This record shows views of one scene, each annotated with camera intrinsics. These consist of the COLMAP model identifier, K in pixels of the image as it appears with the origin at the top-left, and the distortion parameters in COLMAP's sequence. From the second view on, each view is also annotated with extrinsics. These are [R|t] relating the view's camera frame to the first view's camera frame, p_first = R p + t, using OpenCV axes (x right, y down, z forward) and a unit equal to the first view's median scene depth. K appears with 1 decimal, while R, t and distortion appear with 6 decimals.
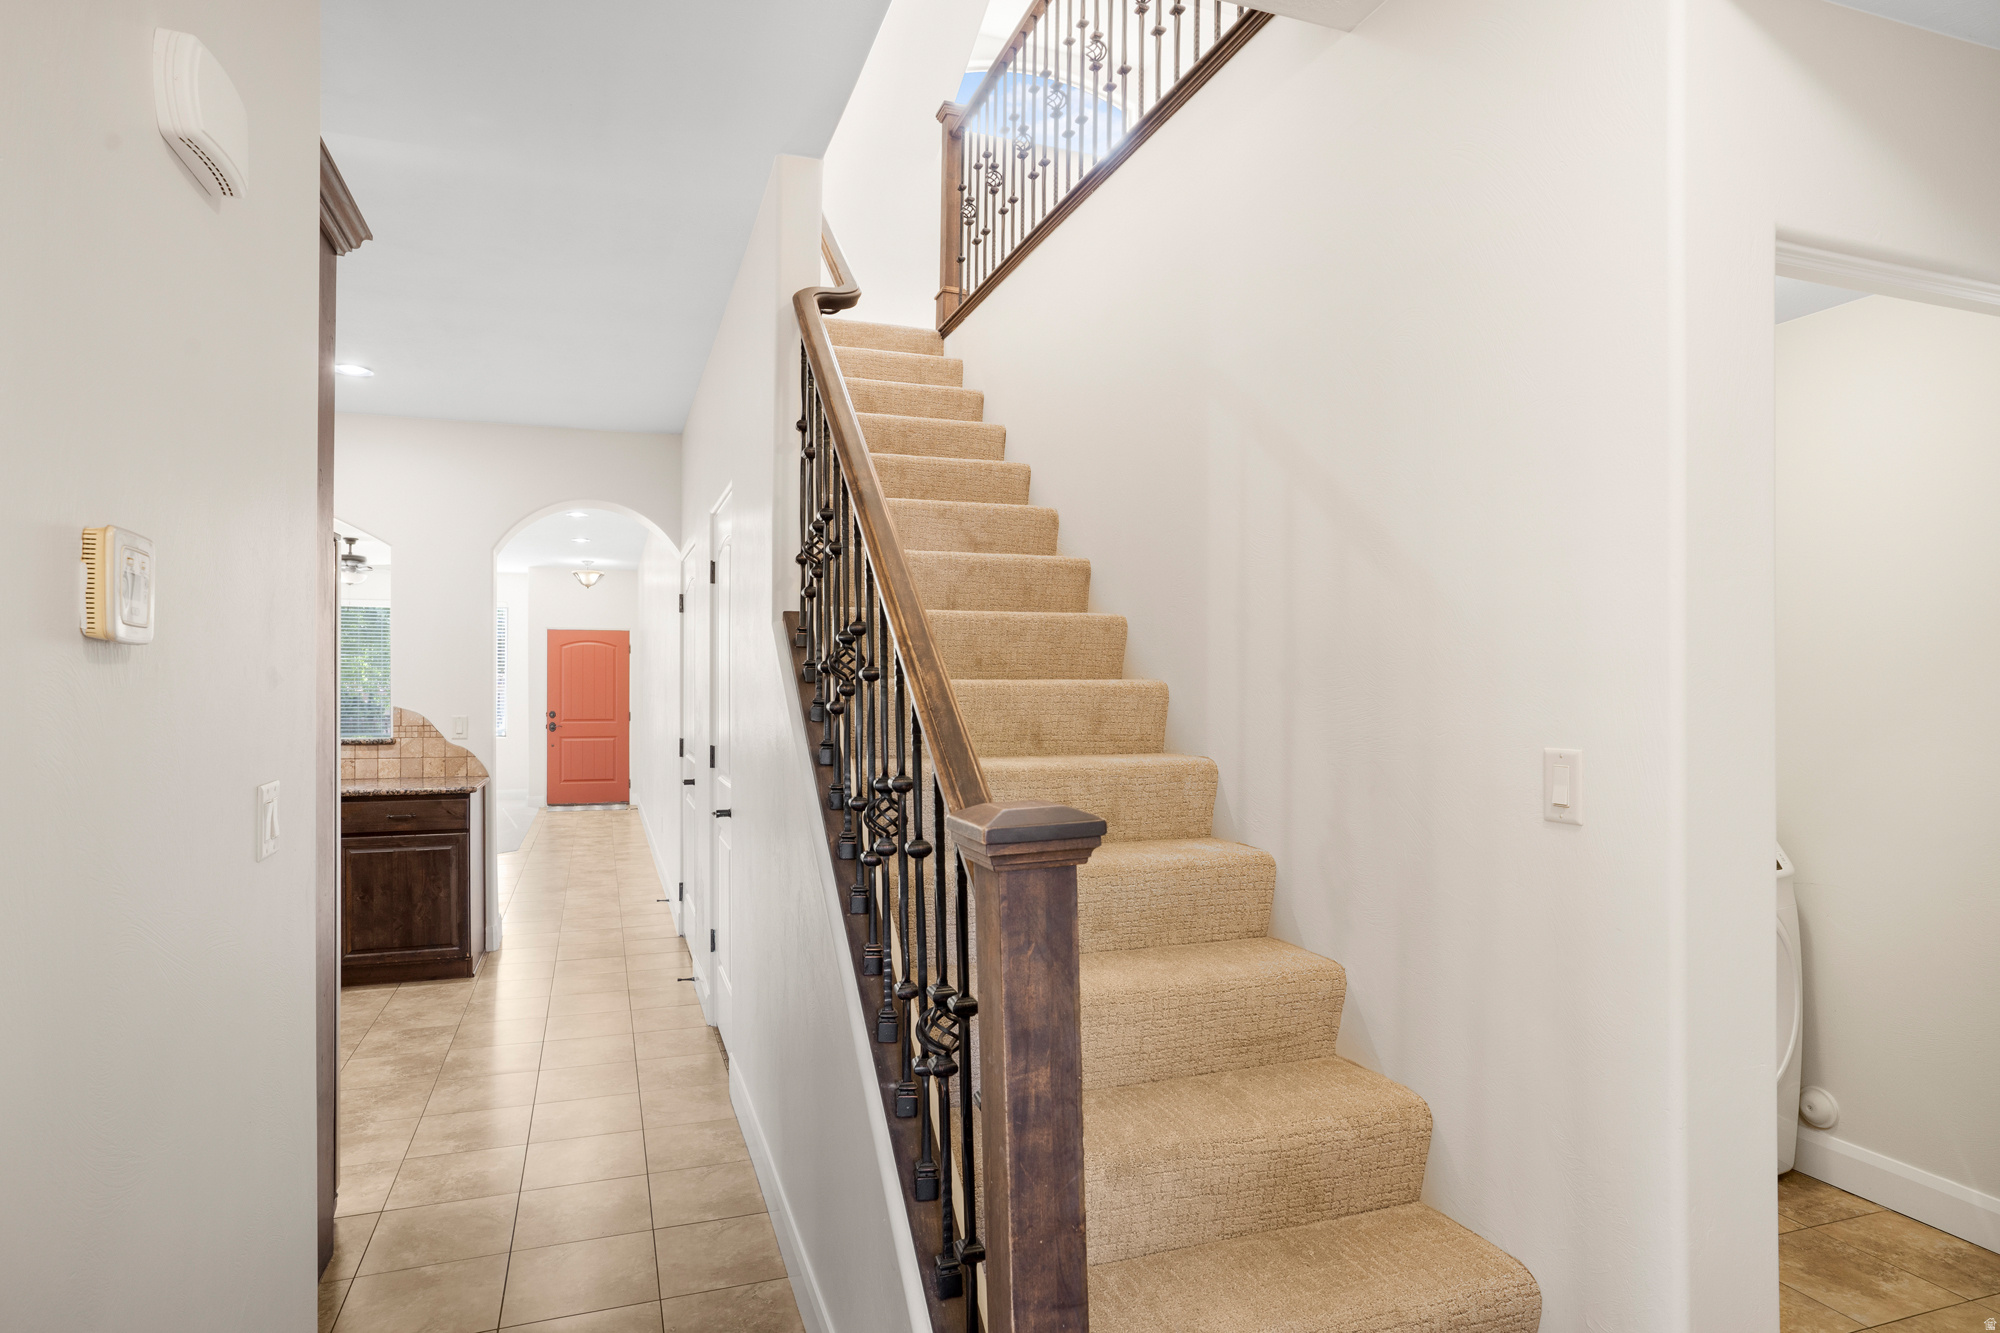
lens RADIAL K [[1093.6, 0, 984.9], [0, 1093.6, 667.8], [0, 0, 1]] dist [-0.026578, 0.001242]
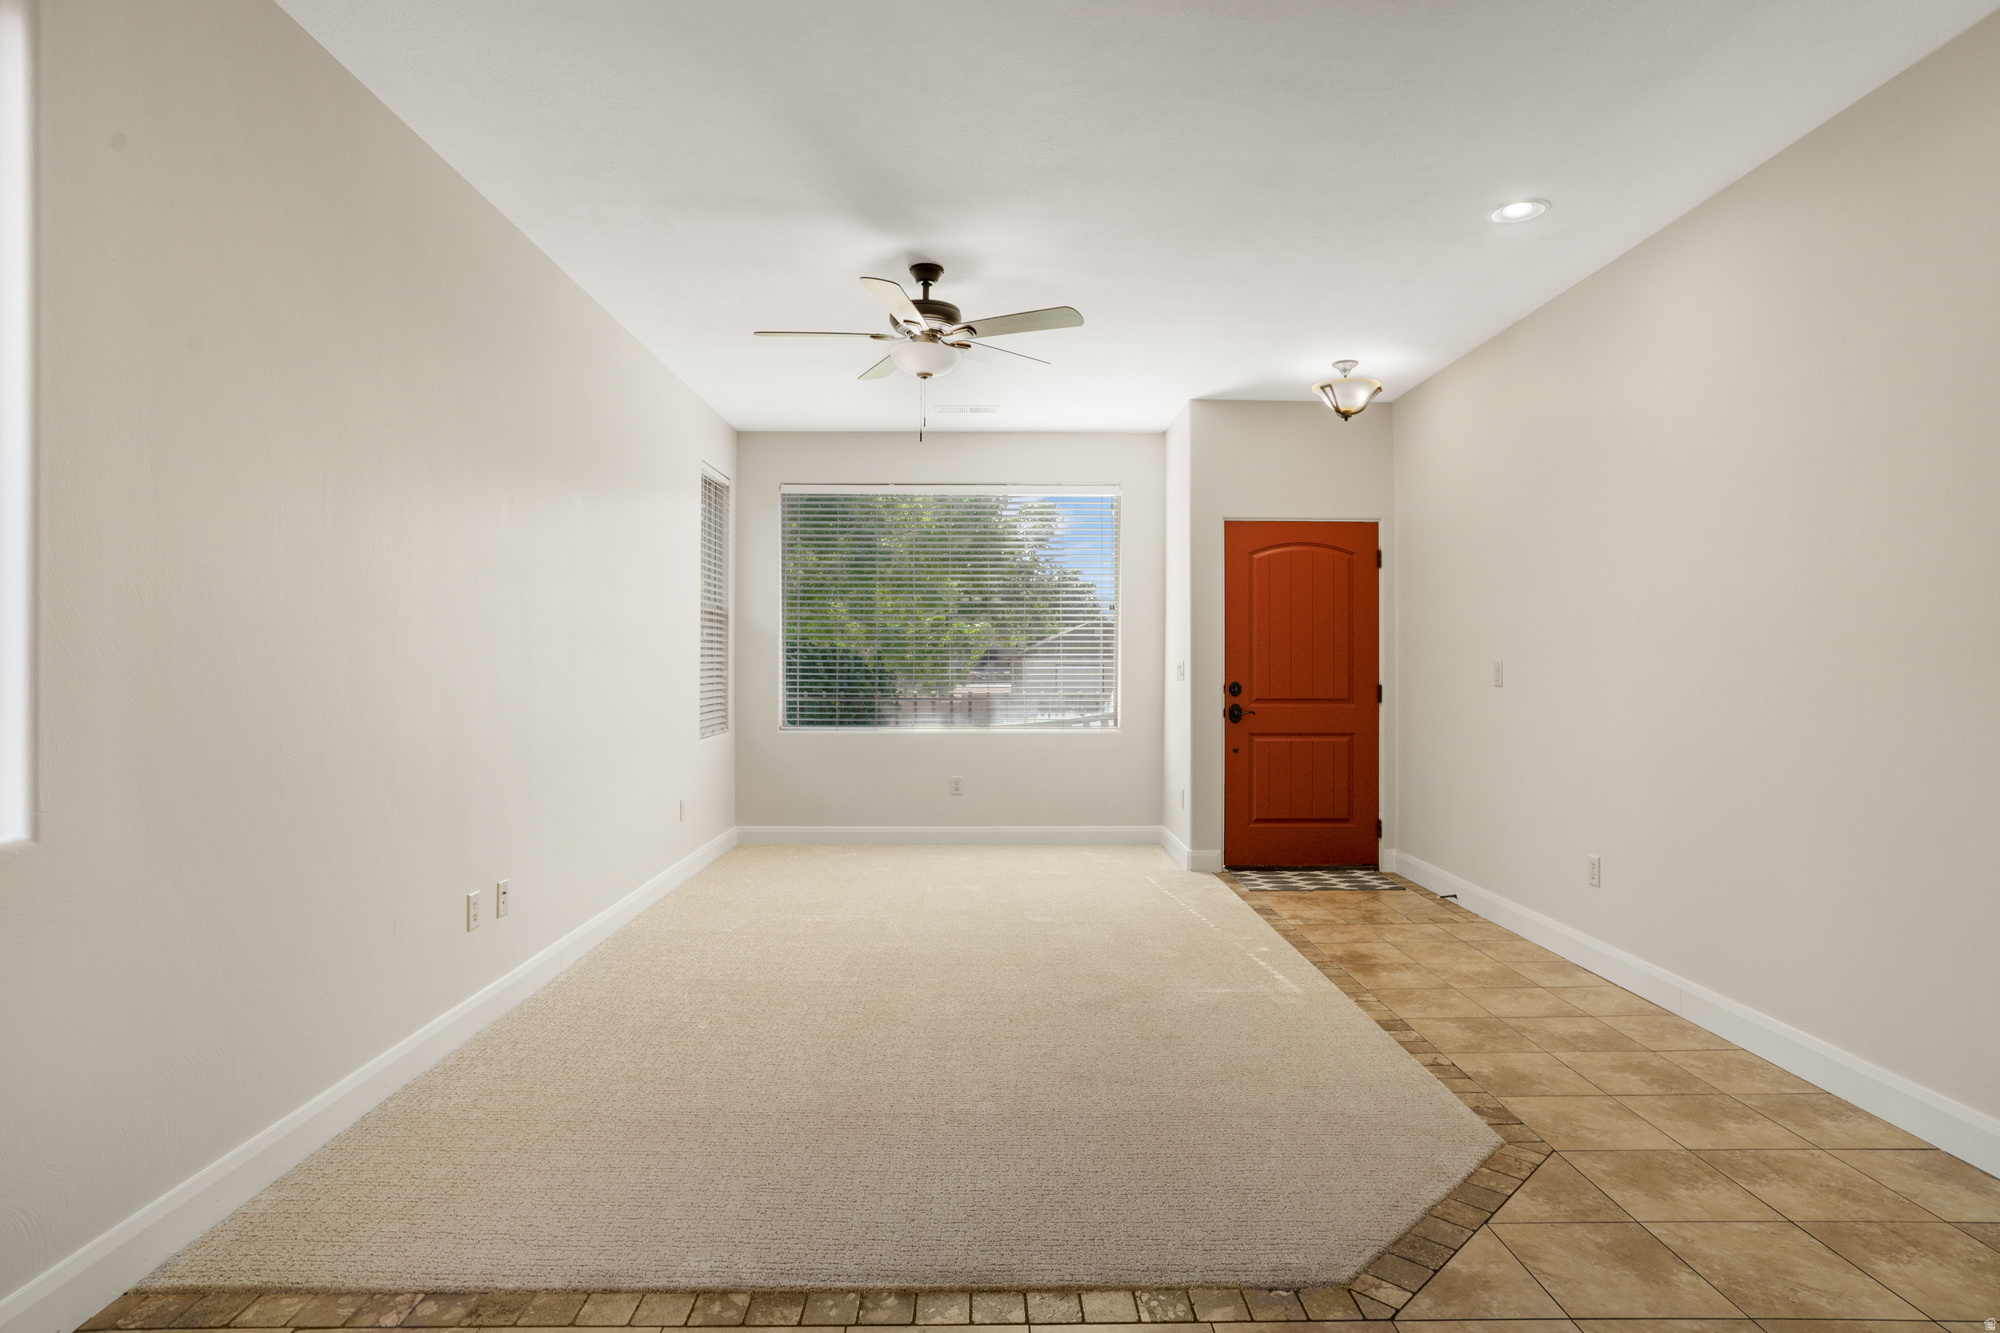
lens RADIAL K [[1093.6, 0, 1007.8], [0, 1093.6, 663.4], [0, 0, 1]] dist [-0.026578, 0.001242]
pose [[0.948247, 0.001394, -0.317532, -0.335527], [0.003782, 0.999870, 0.015683, 0.022623], [0.317512, -0.016073, 0.948118, 0.483994]]
